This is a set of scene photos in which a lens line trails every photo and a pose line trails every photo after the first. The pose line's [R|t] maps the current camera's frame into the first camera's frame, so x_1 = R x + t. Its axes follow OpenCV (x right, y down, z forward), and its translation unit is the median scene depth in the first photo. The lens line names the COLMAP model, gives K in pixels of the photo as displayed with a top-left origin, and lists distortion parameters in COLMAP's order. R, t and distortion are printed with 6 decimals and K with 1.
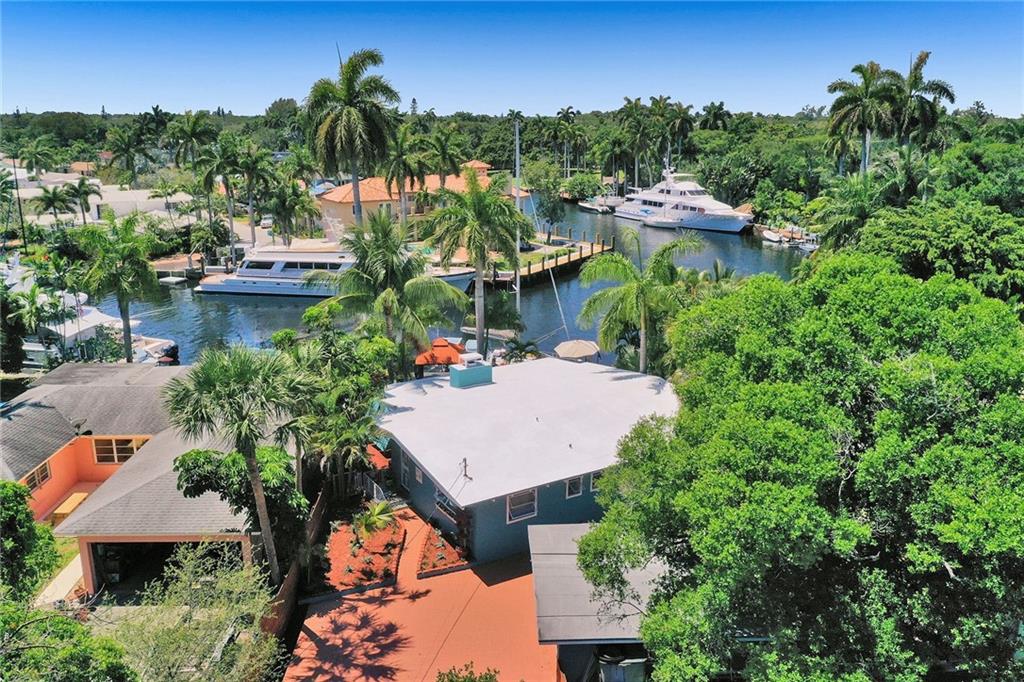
lens RADIAL K [[820.2, 0, 512.0], [0, 820.2, 341.0], [0, 0, 1]] dist [0.101615, -0.150785]
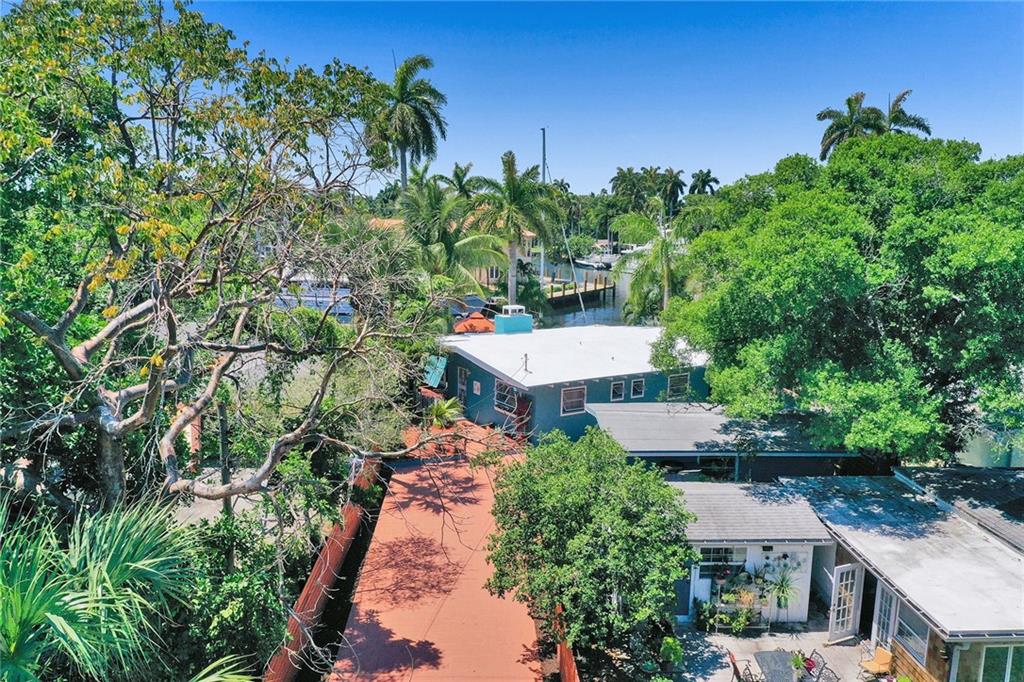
lens RADIAL K [[820.2, 0, 512.0], [0, 820.2, 341.0], [0, 0, 1]] dist [0.101615, -0.150785]
pose [[0.999642, 0.015634, 0.021692, -0.064606], [-0.013144, 0.993784, -0.110543, 0.159139], [-0.023285, 0.110219, 0.993635, -0.088641]]
